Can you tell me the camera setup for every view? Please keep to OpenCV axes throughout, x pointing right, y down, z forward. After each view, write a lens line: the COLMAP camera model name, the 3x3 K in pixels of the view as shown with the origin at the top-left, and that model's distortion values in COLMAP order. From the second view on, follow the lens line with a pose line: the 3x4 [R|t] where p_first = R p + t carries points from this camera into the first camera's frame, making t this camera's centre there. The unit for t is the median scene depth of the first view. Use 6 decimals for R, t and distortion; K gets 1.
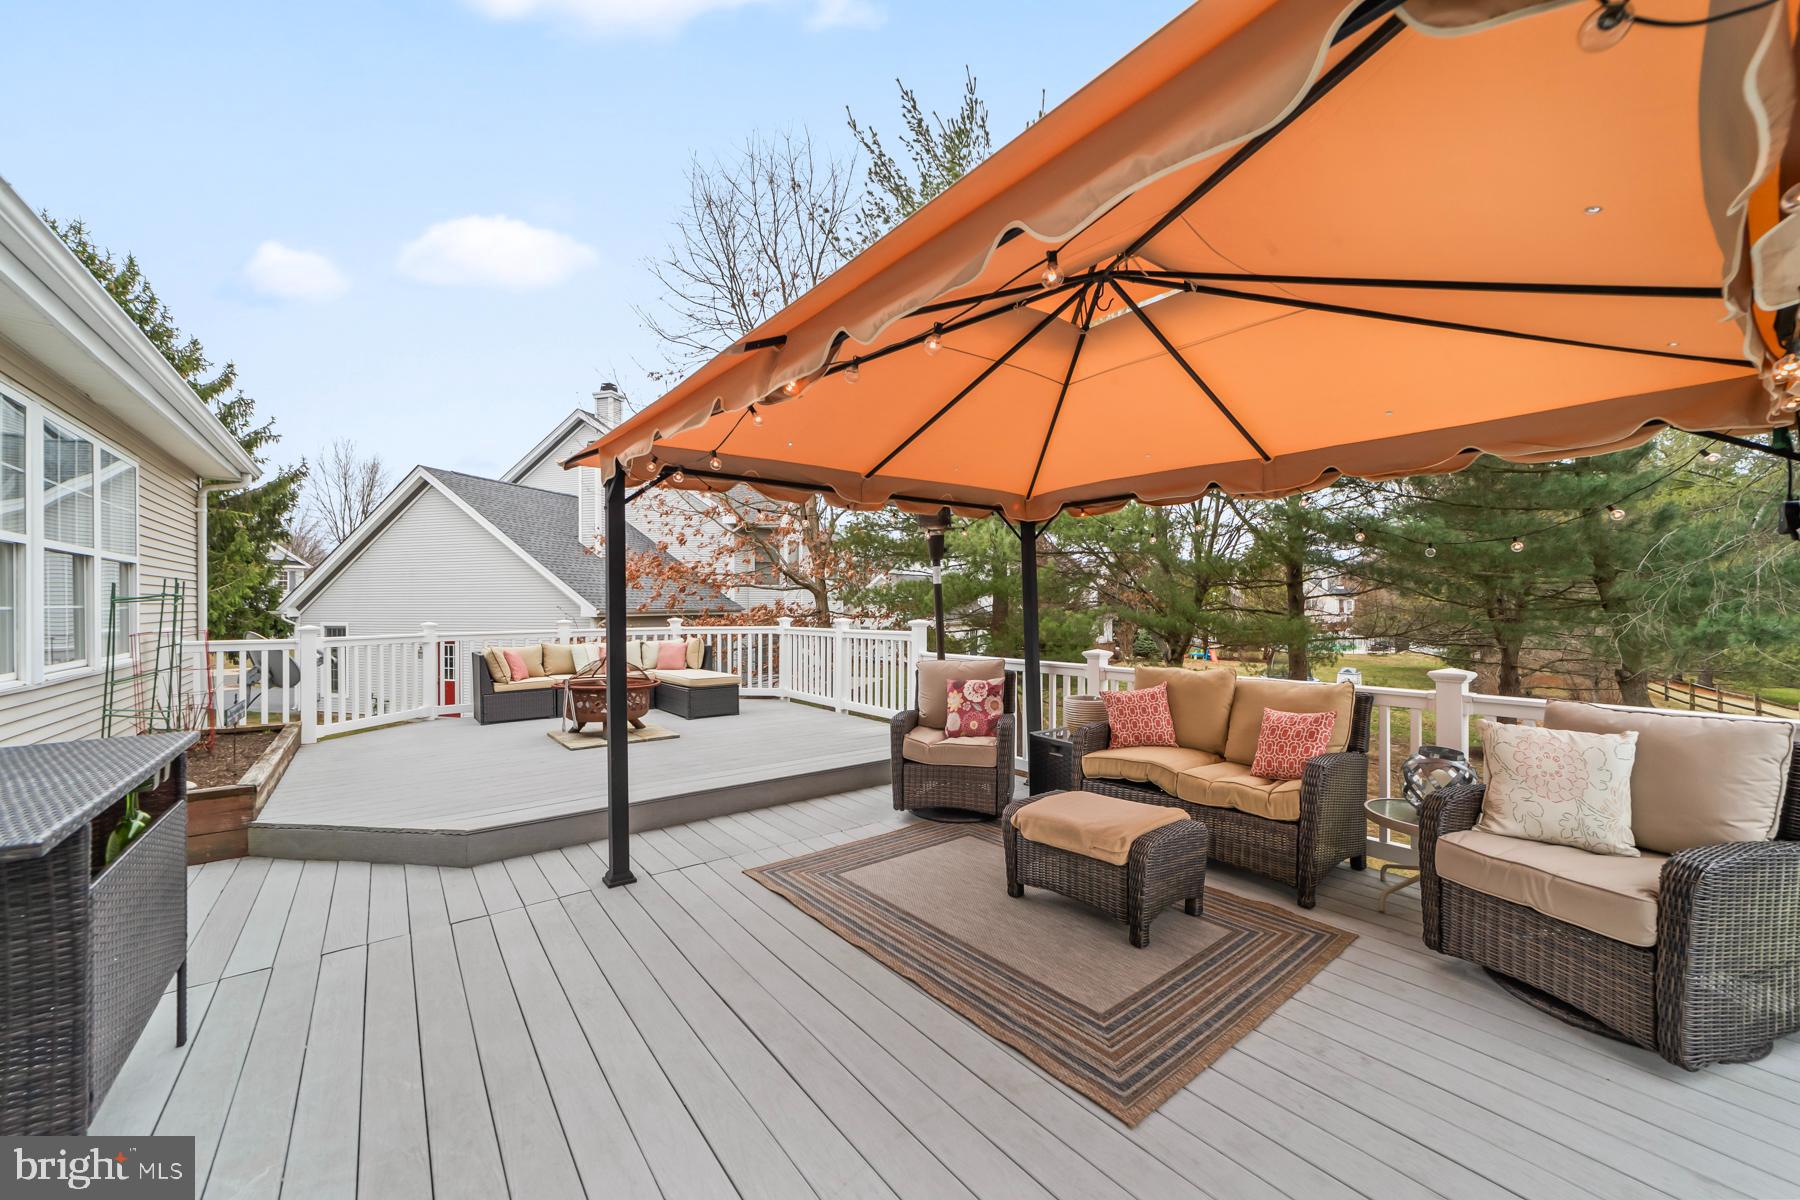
lens RADIAL K [[697.6, 0, 898.4], [0, 697.6, 598.7], [0, 0, 1]] dist [-0.014963, 0.006456]
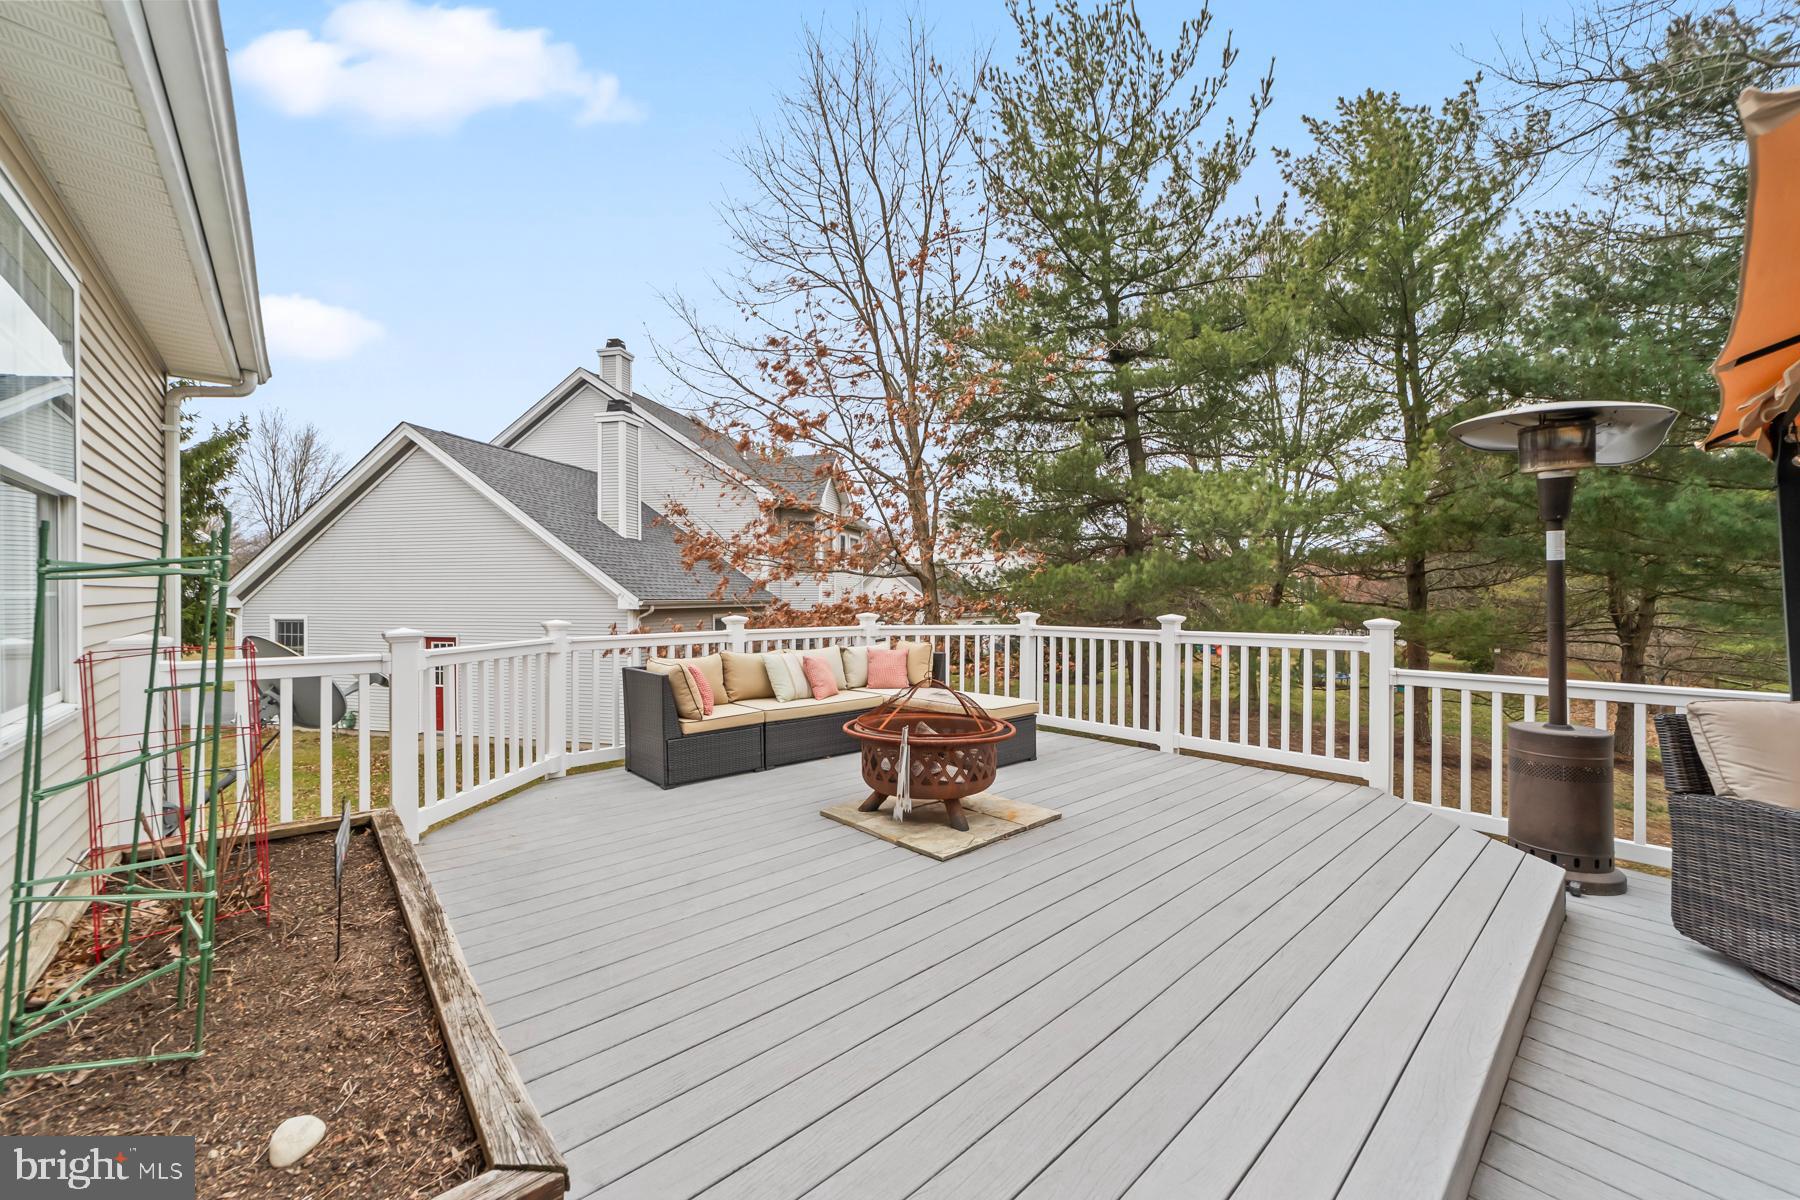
lens RADIAL K [[697.6, 0, 893.8], [0, 697.6, 593.0], [0, 0, 1]] dist [-0.014963, 0.006456]
pose [[0.997488, 0.004017, 0.070717, -0.170133], [-0.004293, 0.999984, 0.003759, 0.002388], [-0.070700, -0.004053, 0.997489, 0.143949]]
